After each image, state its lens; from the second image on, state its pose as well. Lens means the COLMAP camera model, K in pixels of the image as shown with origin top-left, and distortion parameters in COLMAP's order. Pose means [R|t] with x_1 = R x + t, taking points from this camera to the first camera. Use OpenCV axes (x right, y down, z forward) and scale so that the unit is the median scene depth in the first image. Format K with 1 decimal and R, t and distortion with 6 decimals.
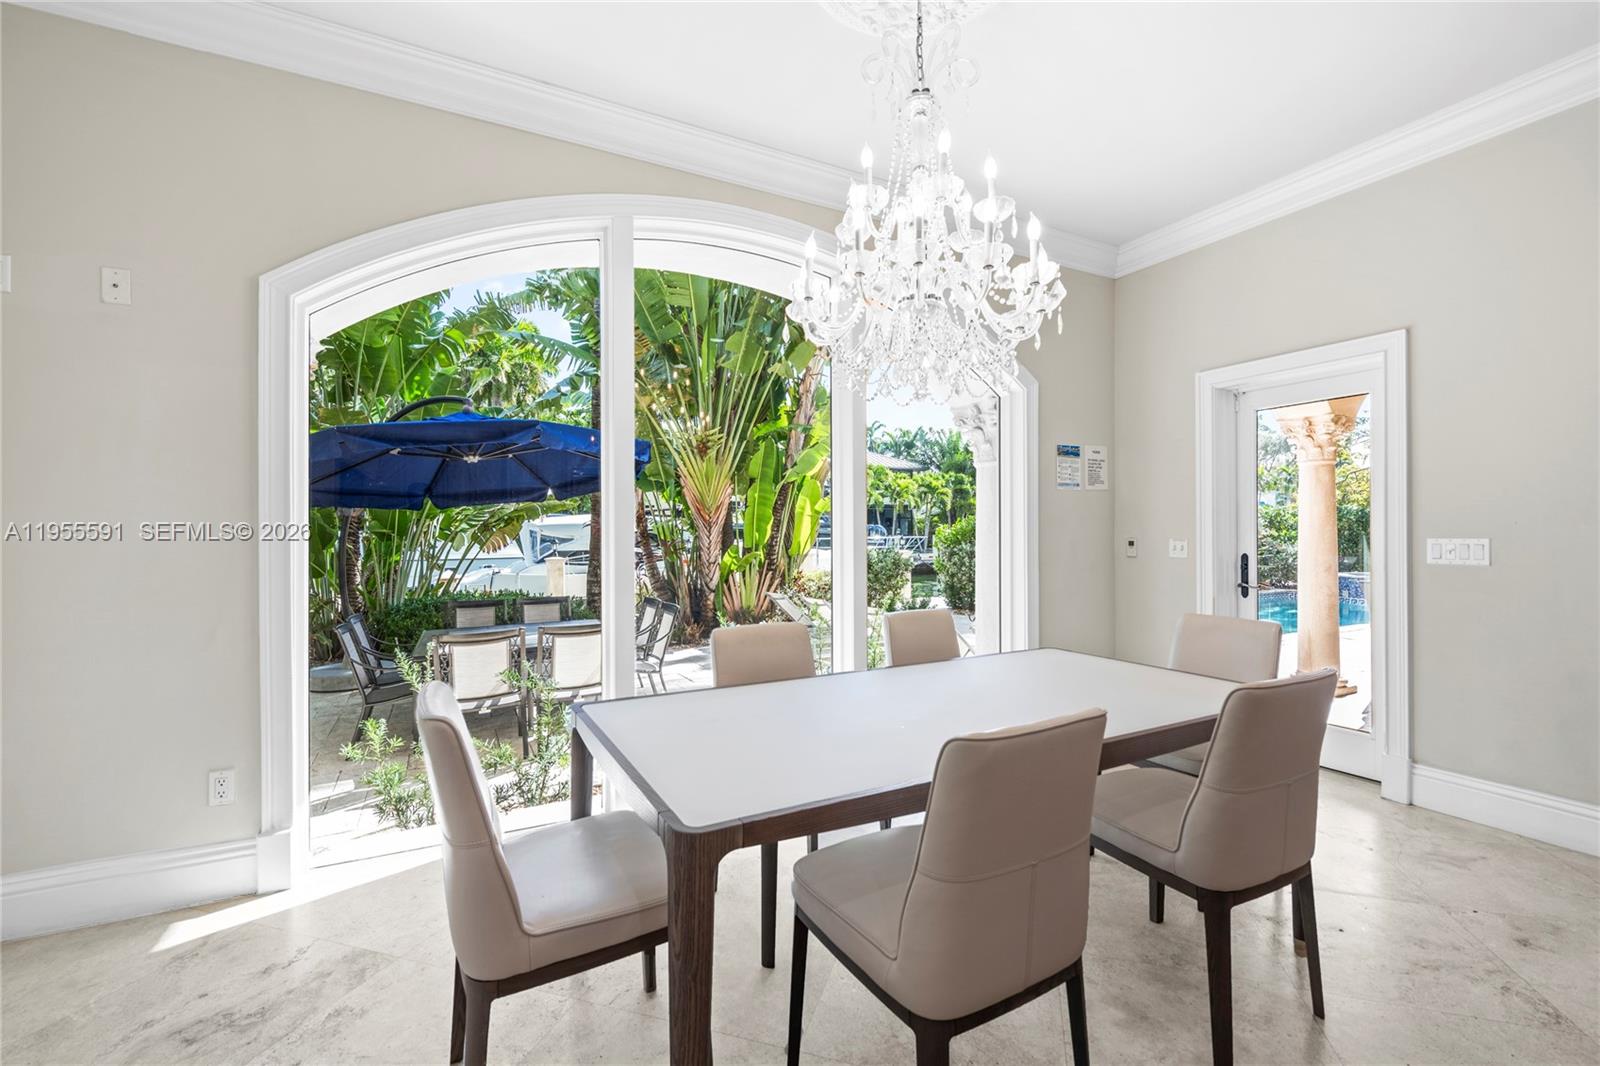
lens RADIAL K [[675.4, 0, 800.0], [0, 675.4, 533.0], [0, 0, 1]] dist [0.001964, 0.000126]
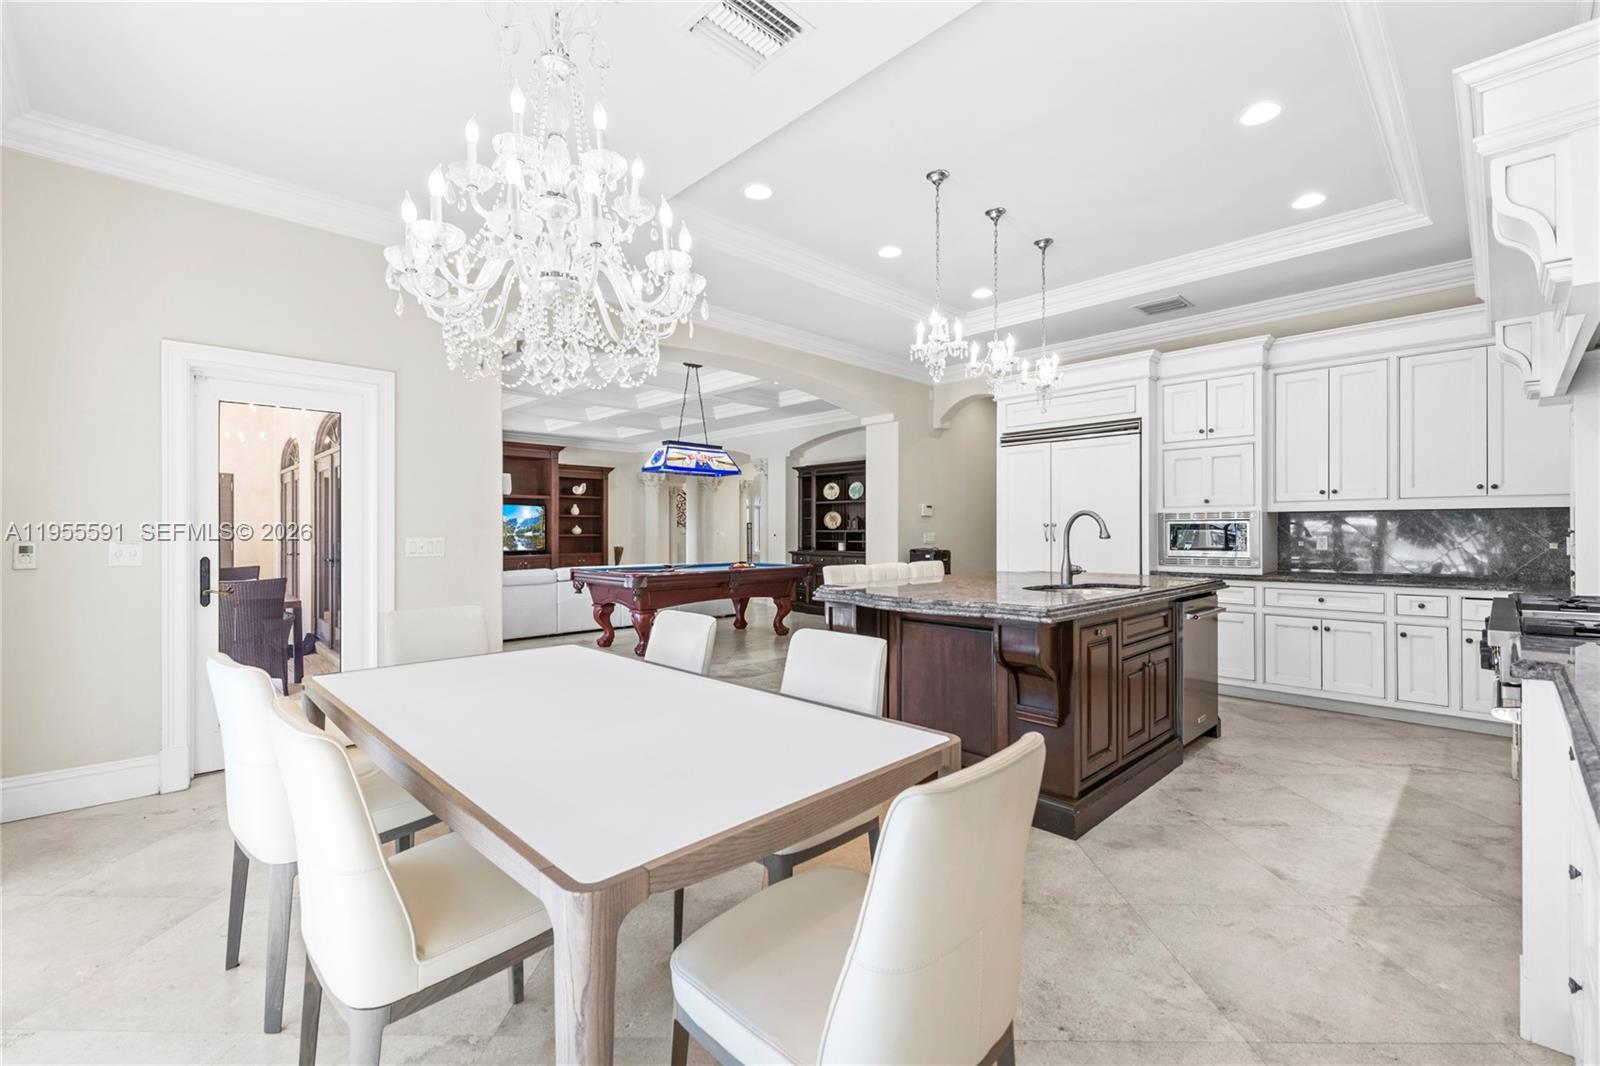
lens RADIAL K [[661.0, 0, 800.0], [0, 661.0, 533.0], [0, 0, 1]] dist [0.001047, -0.006465]
pose [[-0.268337, 0.001394, 0.963324, -0.191503], [0.005903, 0.999983, 0.000197, 0.001323], [-0.963307, 0.005740, -0.268341, 0.228677]]
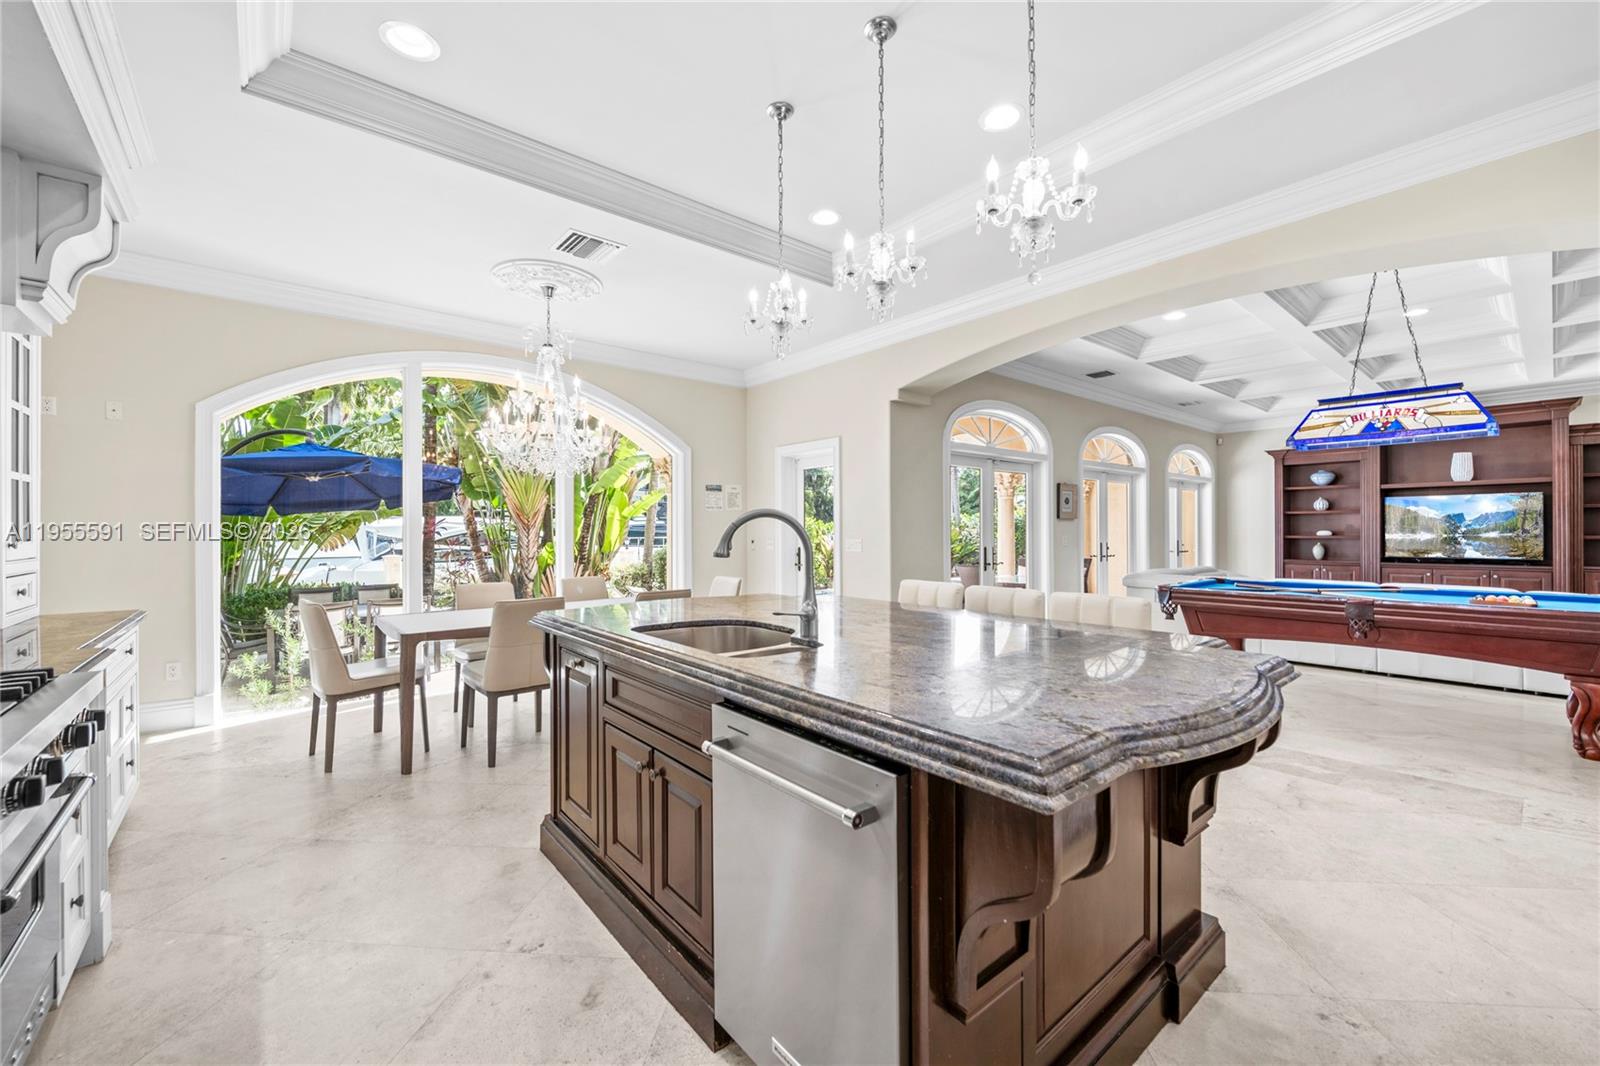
lens RADIAL K [[639.3, 0, 811.4], [0, 639.3, 528.3], [0, 0, 1]] dist [-0.000753, -0.000426]
pose [[0.975626, 0.000907, 0.219439, 0.136467], [0.000324, 0.999984, -0.005576, -0.004709], [-0.219441, 0.005511, 0.975610, -0.311246]]
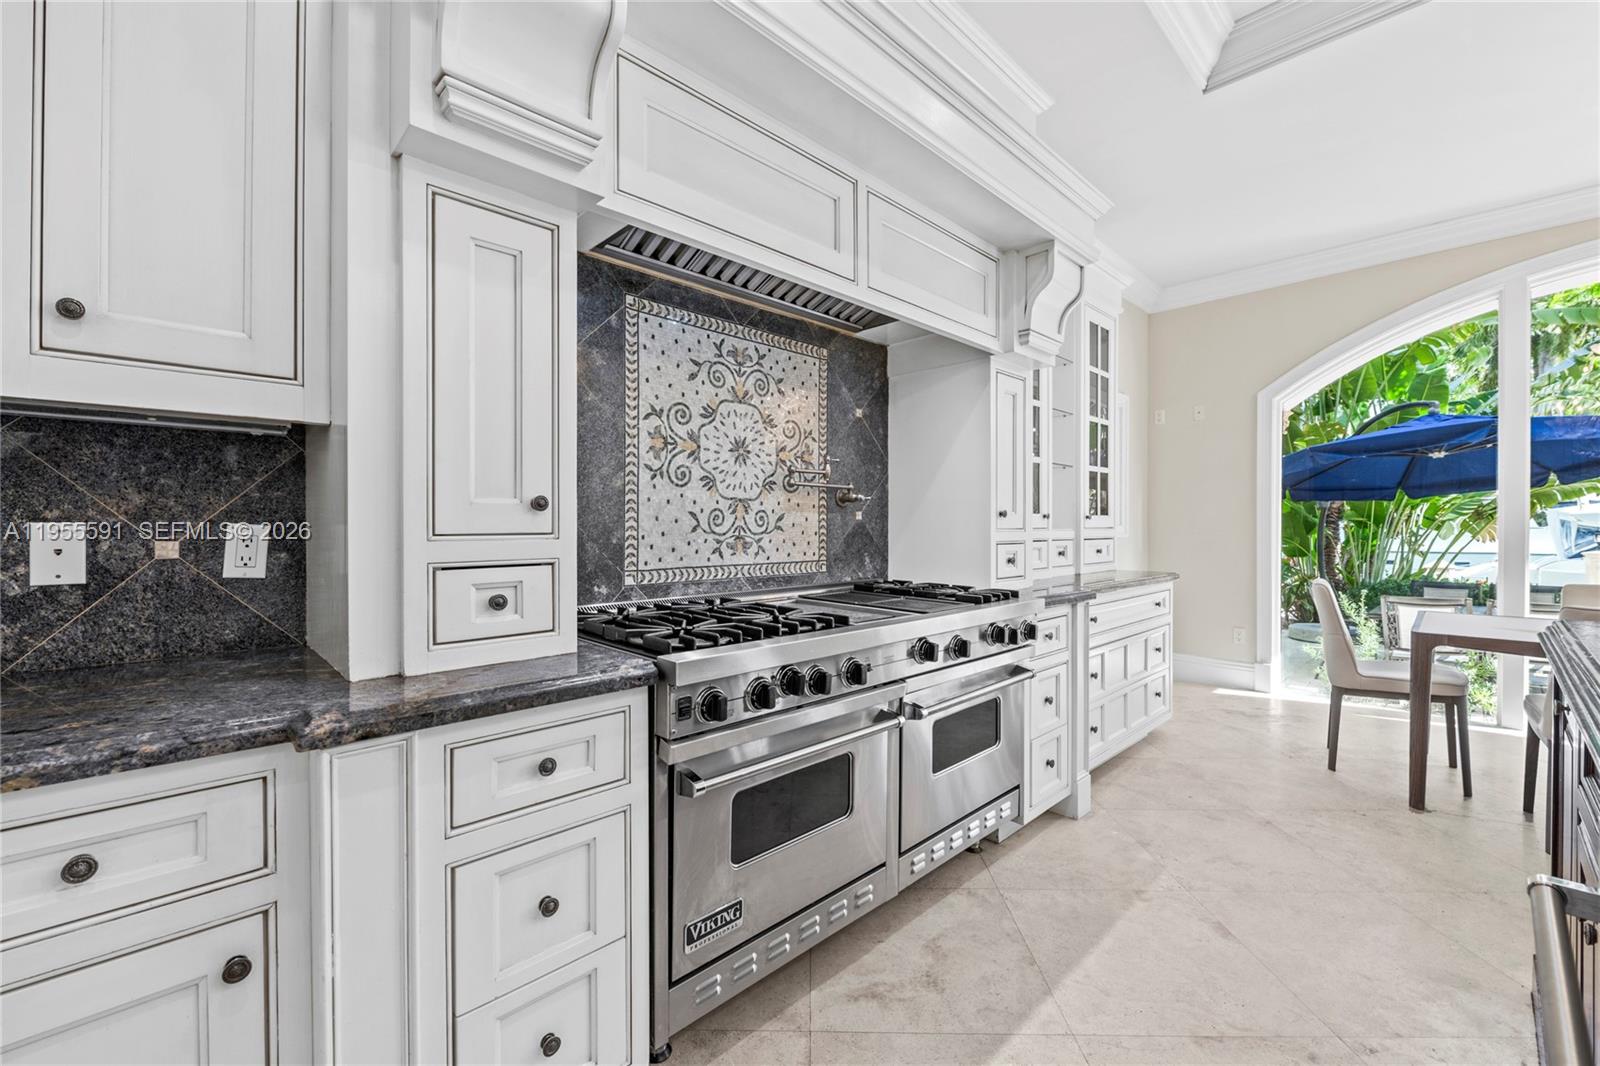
lens RADIAL K [[657.0, 0, 796.0], [0, 657.0, 528.5], [0, 0, 1]] dist [-0.000085, -0.000123]
pose [[0.276148, 0.006330, -0.961094, 0.205533], [-0.000777, 0.999979, 0.006363, 0.005934], [0.961115, -0.001010, 0.276147, -0.251245]]
